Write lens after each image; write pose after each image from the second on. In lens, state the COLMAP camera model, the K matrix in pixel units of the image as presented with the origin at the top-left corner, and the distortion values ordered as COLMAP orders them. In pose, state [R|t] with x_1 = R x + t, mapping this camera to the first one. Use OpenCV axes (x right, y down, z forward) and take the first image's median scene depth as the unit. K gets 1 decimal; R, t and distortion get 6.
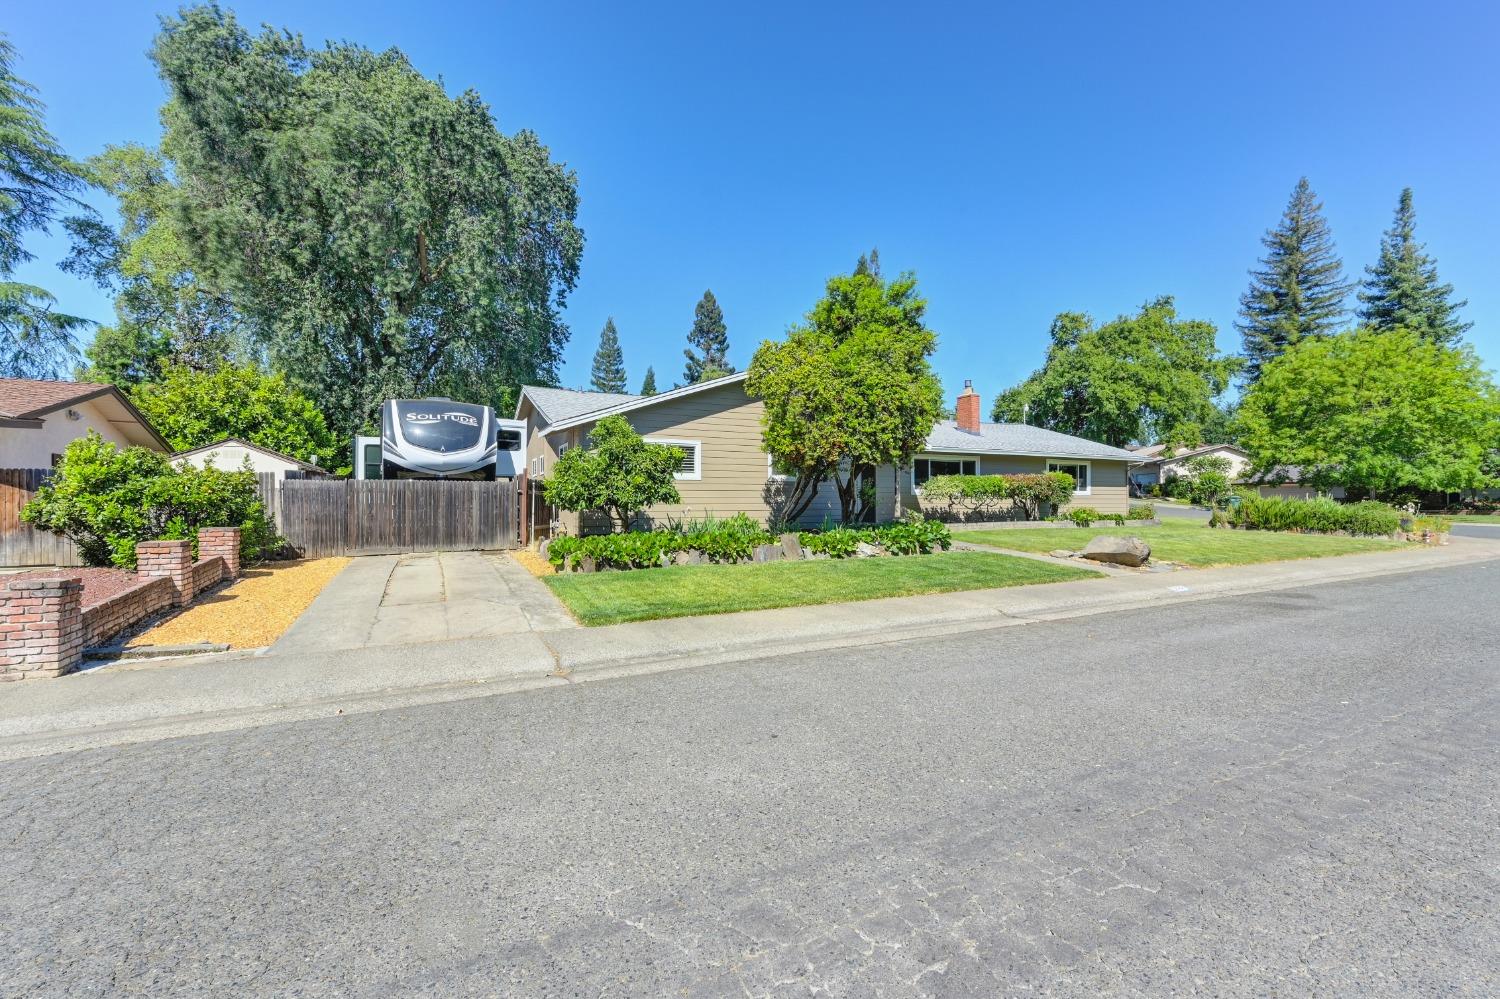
lens RADIAL K [[632.5, 0, 750.0], [0, 632.5, 499.5], [0, 0, 1]] dist [-0.021475, -0.000095]
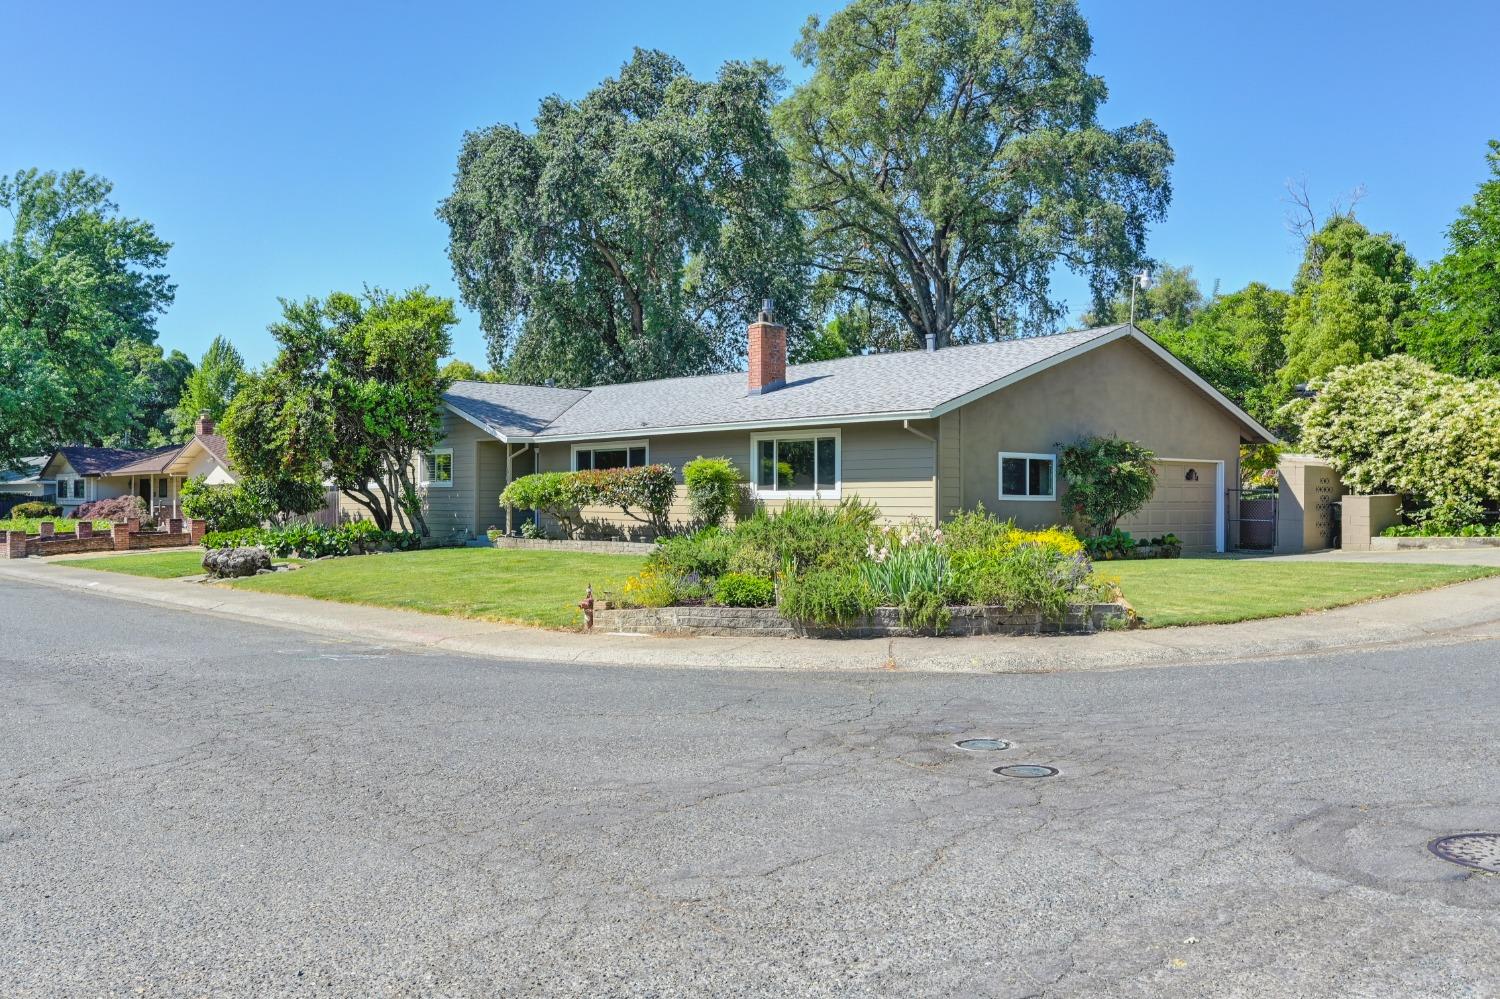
lens RADIAL K [[1171.1, 0, 750.0], [0, 1171.1, 499.5], [0, 0, 1]] dist [-0.006596, -0.001201]
pose [[0.255704, 0.005351, -0.966740, 0.717555], [0.005432, 0.999961, 0.006971, -0.007094], [0.966740, -0.007034, 0.255665, 0.369057]]
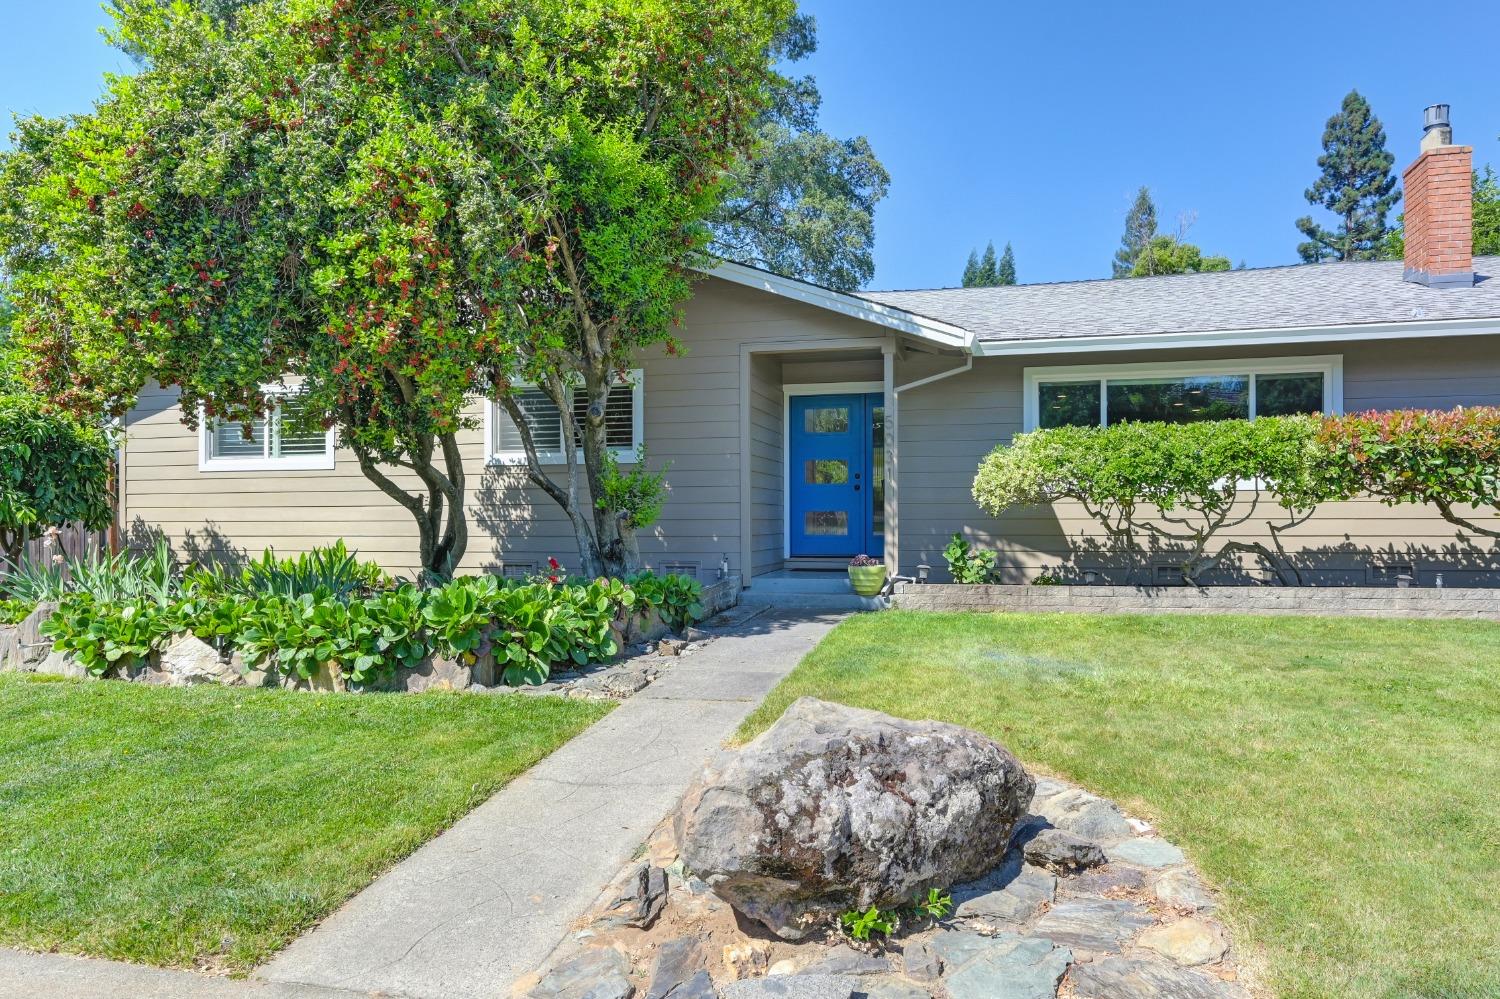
lens RADIAL K [[996.1, 0, 750.0], [0, 996.1, 499.5], [0, 0, 1]] dist [0.005522, 0.000889]
pose [[0.752565, -0.012775, -0.658394, 0.212365], [0.004058, 0.999883, -0.014762, 0.001122], [0.658506, 0.008438, 0.752529, 0.223885]]
